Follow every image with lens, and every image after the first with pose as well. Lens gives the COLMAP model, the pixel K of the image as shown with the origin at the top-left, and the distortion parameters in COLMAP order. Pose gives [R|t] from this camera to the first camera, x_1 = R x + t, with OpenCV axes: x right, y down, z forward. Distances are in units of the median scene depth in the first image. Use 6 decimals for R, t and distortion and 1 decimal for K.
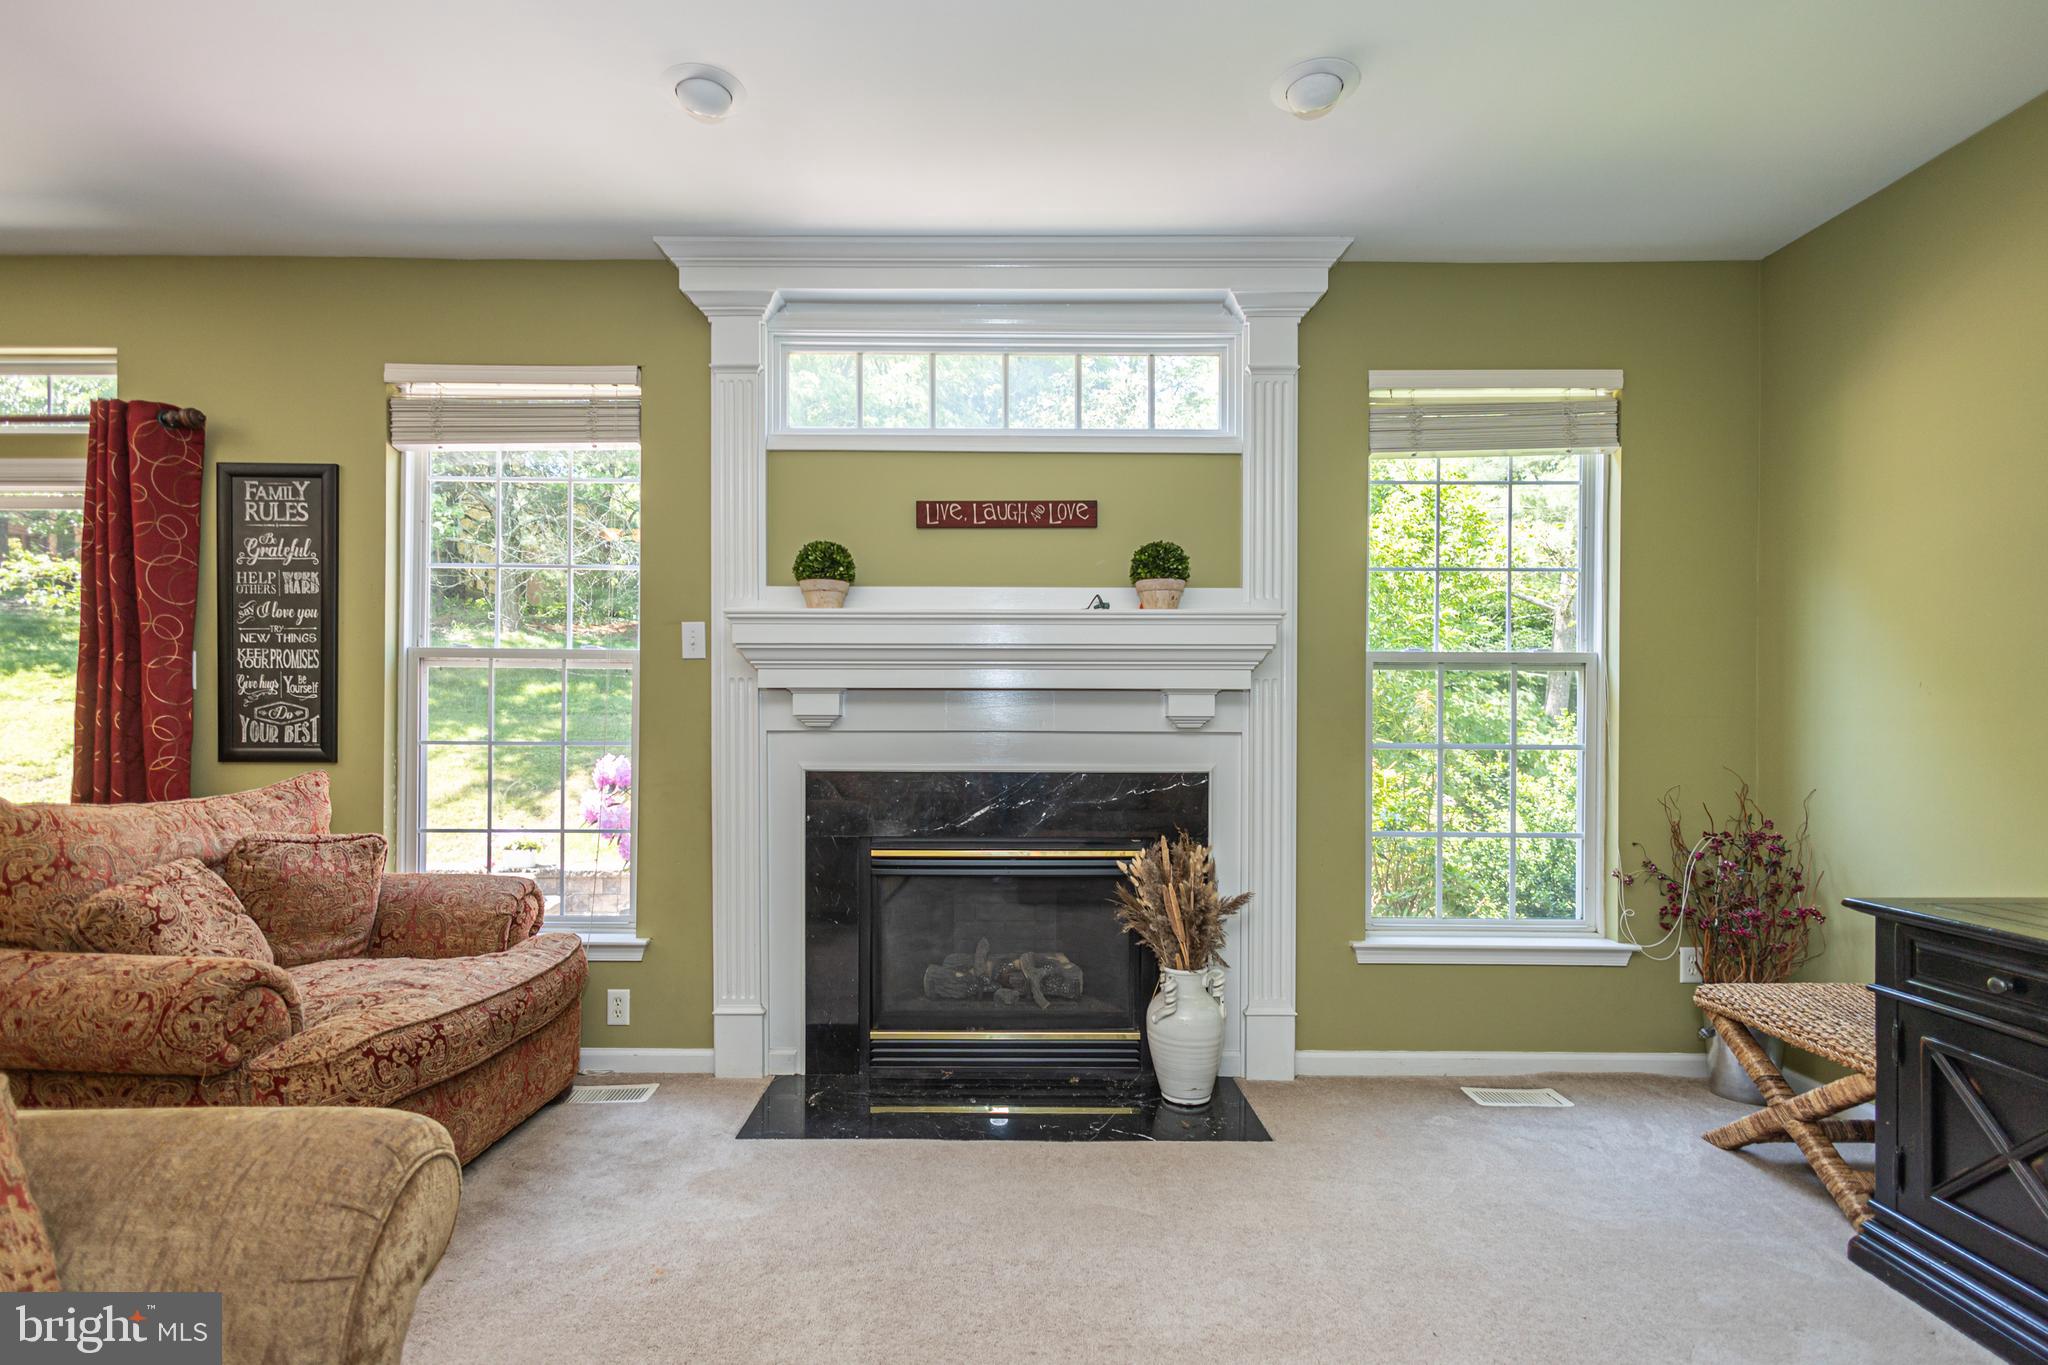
lens RADIAL K [[965.4, 0, 1003.7], [0, 965.4, 721.8], [0, 0, 1]] dist [0.010073, -0.002059]
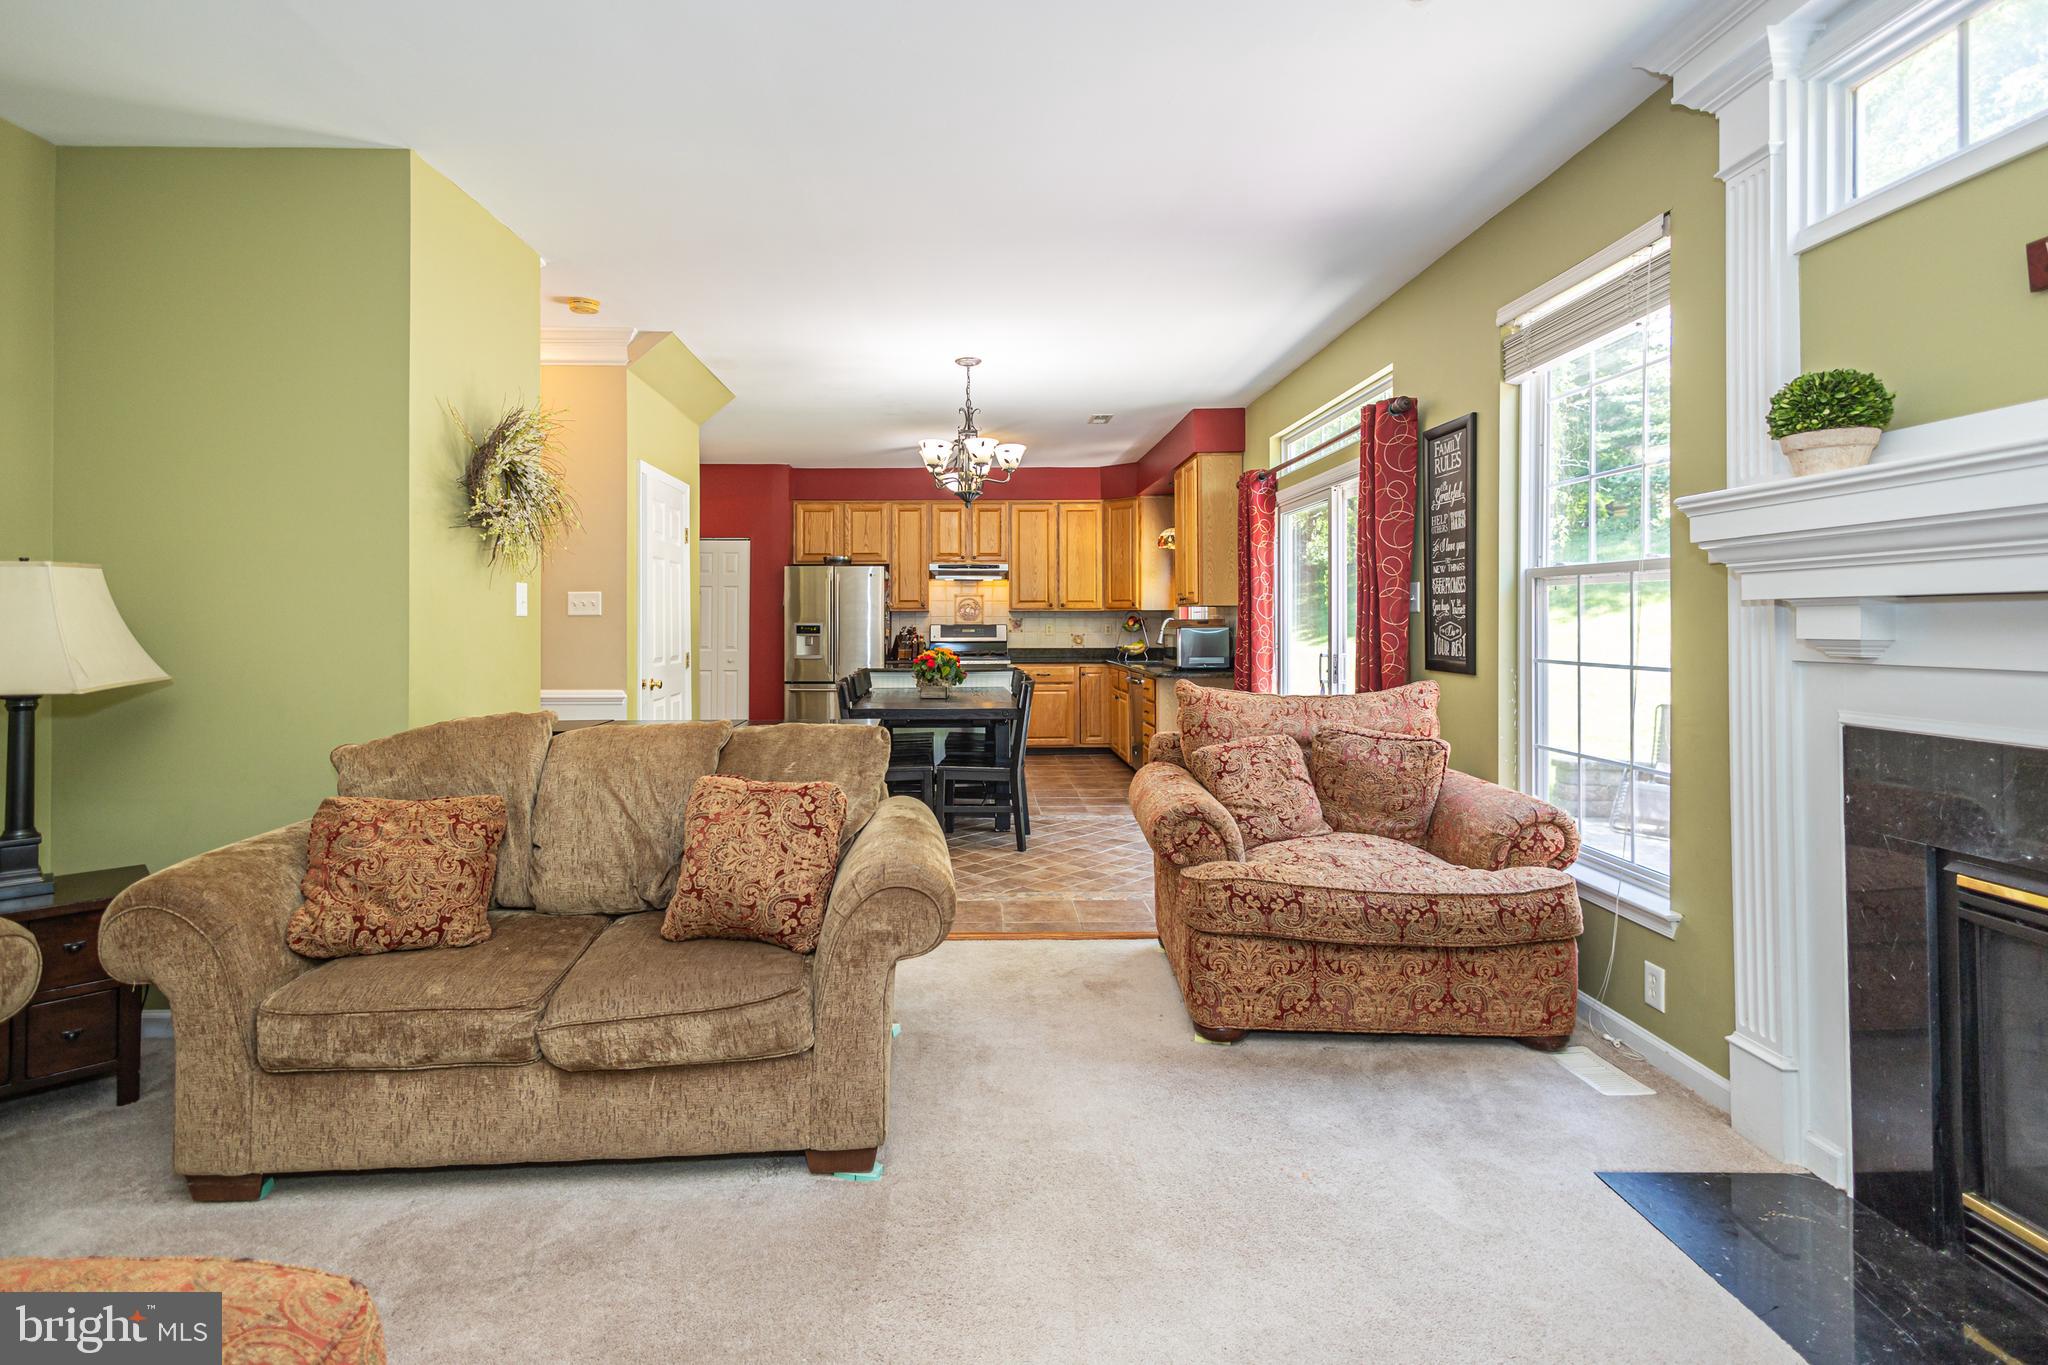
lens RADIAL K [[965.4, 0, 958.3], [0, 965.4, 612.2], [0, 0, 1]] dist [0.010073, -0.002059]
pose [[-0.003832, -0.015797, -0.999868, 0.451777], [-0.002894, 0.999871, -0.015786, -0.012223], [0.999988, 0.002833, -0.003877, 0.409904]]
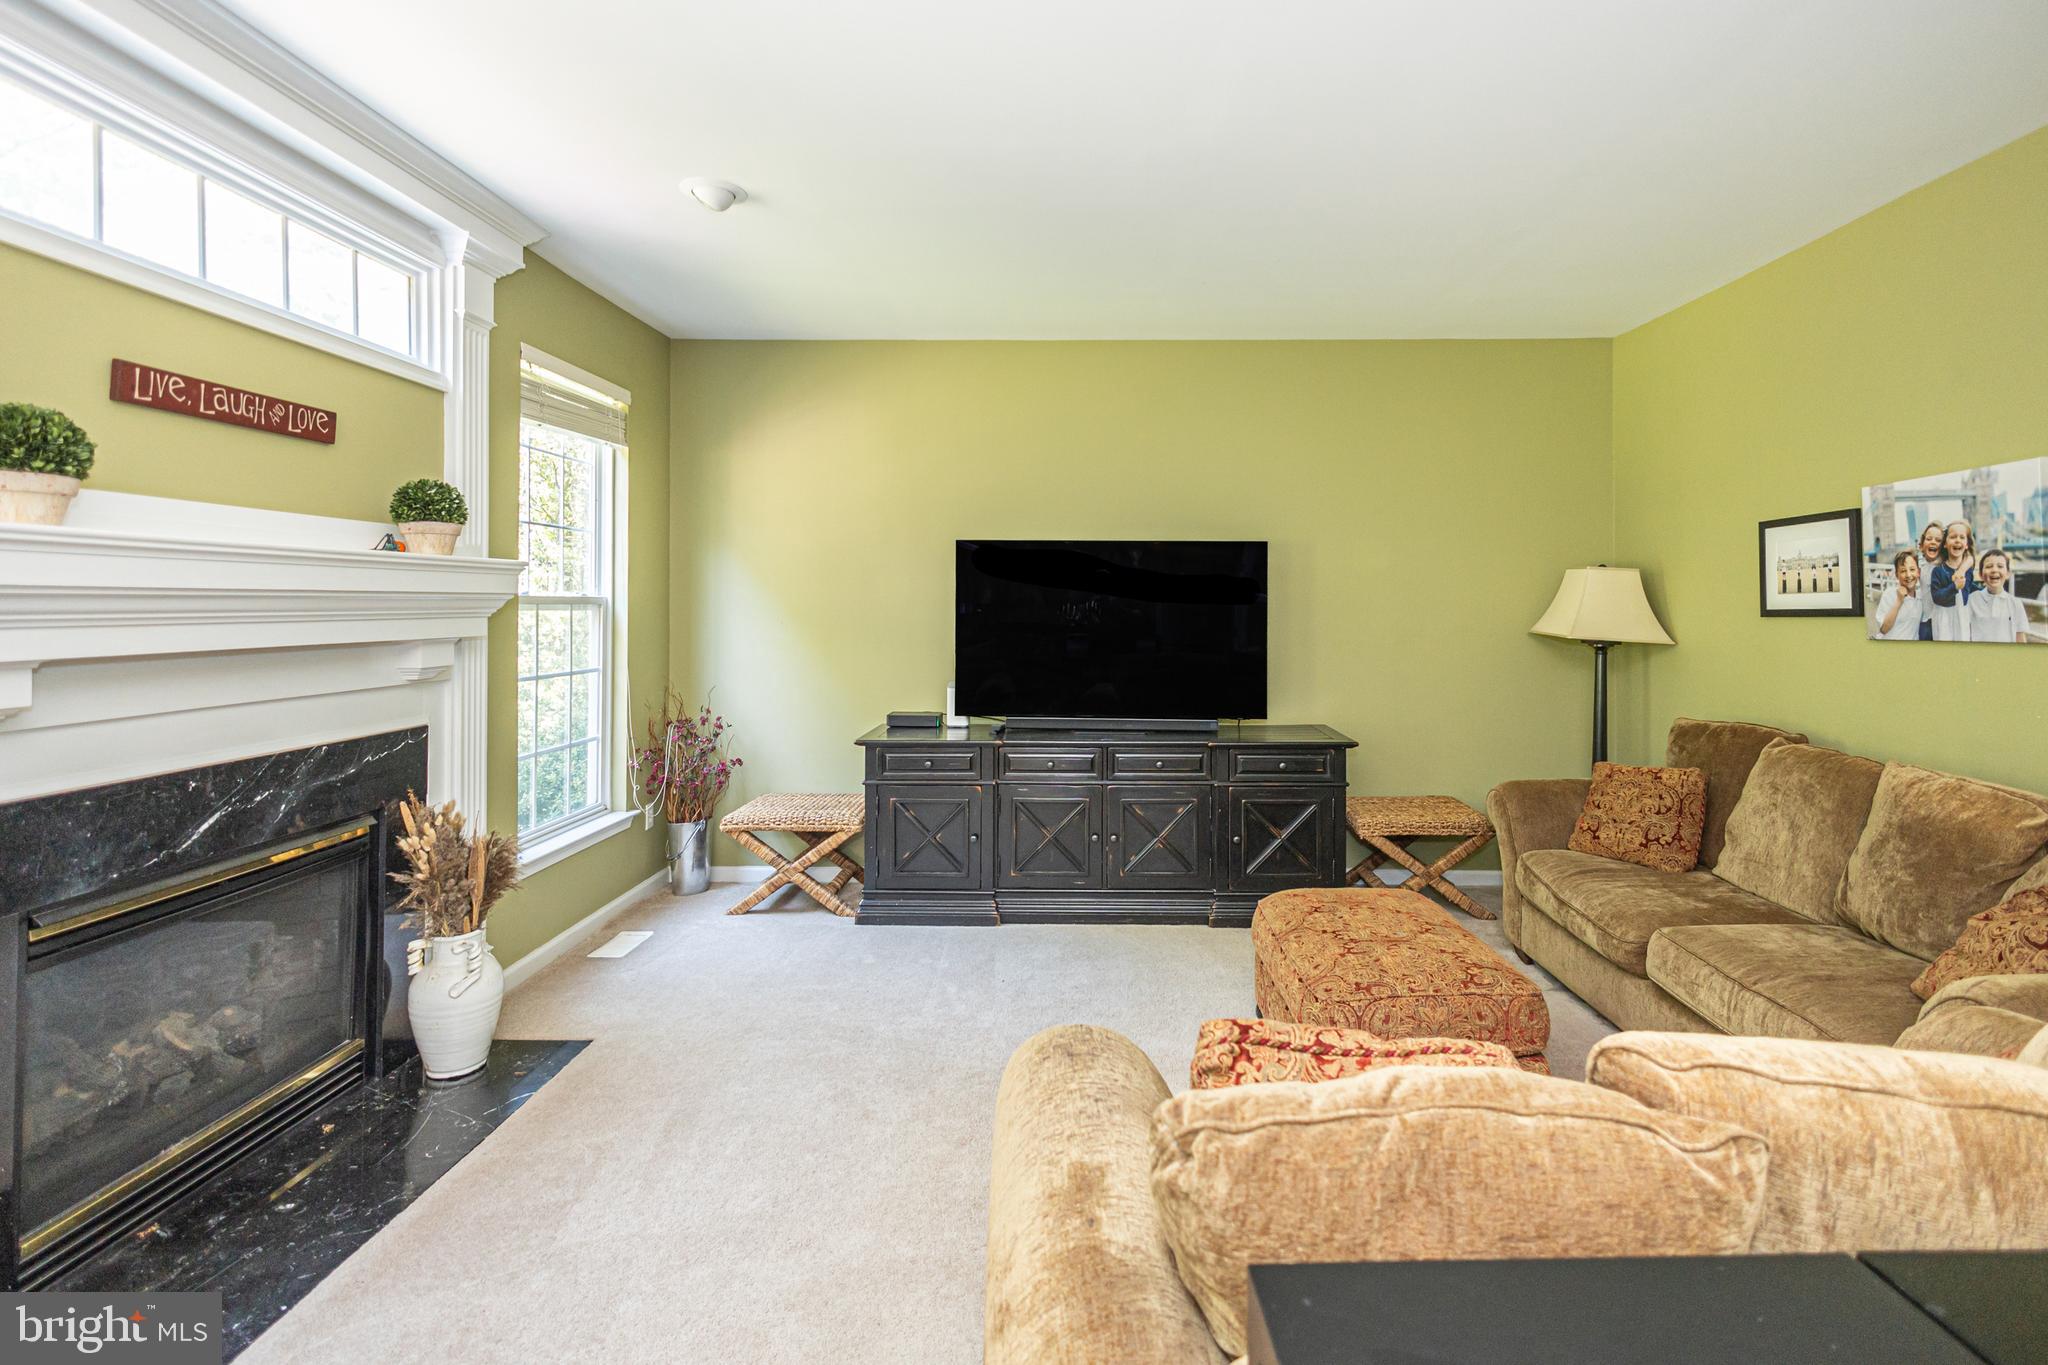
lens RADIAL K [[965.4, 0, 1056.1], [0, 965.4, 589.2], [0, 0, 1]] dist [0.010073, -0.002059]
pose [[0.030731, 0.011754, 0.999459, -0.719233], [0.003985, 0.999921, -0.011882, -0.066078], [-0.999520, 0.004348, 0.030682, 0.360670]]
